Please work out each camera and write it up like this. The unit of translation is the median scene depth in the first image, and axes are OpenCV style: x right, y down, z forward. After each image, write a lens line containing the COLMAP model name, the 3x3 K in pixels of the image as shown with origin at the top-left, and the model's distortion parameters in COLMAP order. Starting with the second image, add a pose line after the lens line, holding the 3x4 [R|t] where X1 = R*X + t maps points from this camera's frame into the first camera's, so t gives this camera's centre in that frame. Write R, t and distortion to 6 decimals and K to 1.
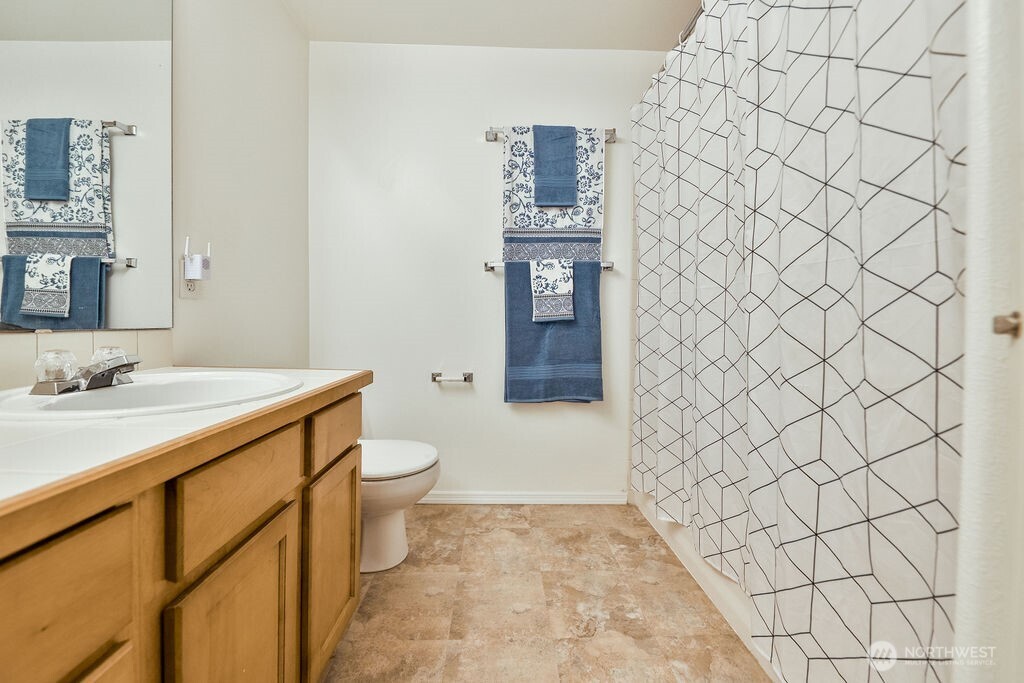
lens RADIAL K [[388.3, 0, 510.9], [0, 388.3, 327.0], [0, 0, 1]] dist [0.007744, -0.005984]
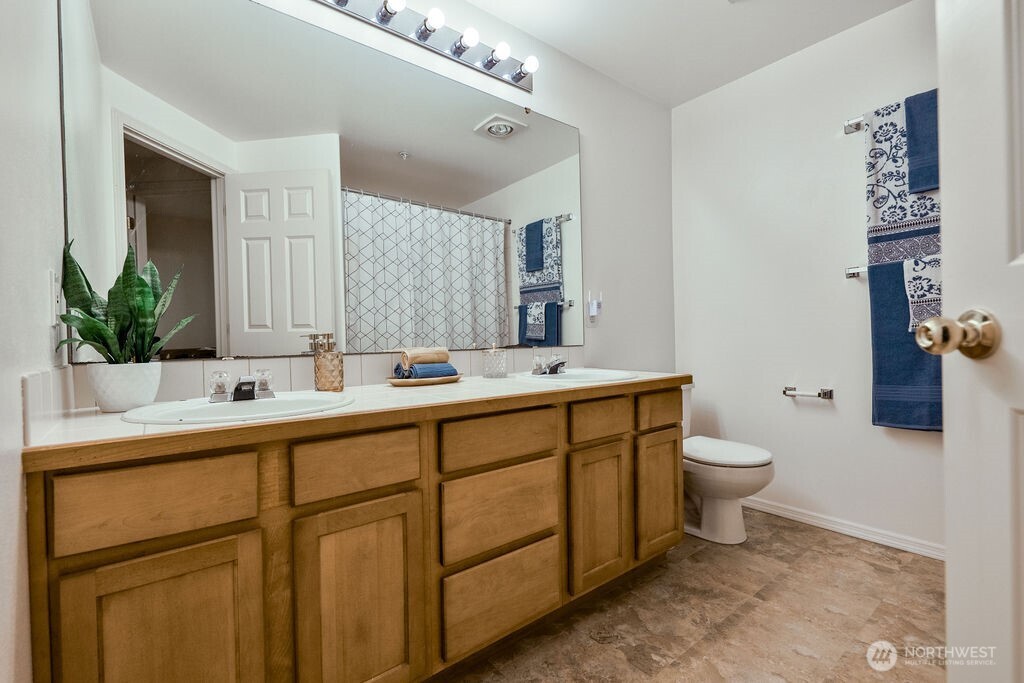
lens RADIAL K [[451.4, 0, 512.0], [0, 451.4, 341.5], [0, 0, 1]] dist [-0.000176, -0.000005]
pose [[0.600166, -0.019465, -0.799639, 0.315586], [0.016356, 0.999793, -0.012062, 0.003507], [0.799708, -0.005840, 0.600360, -0.265884]]
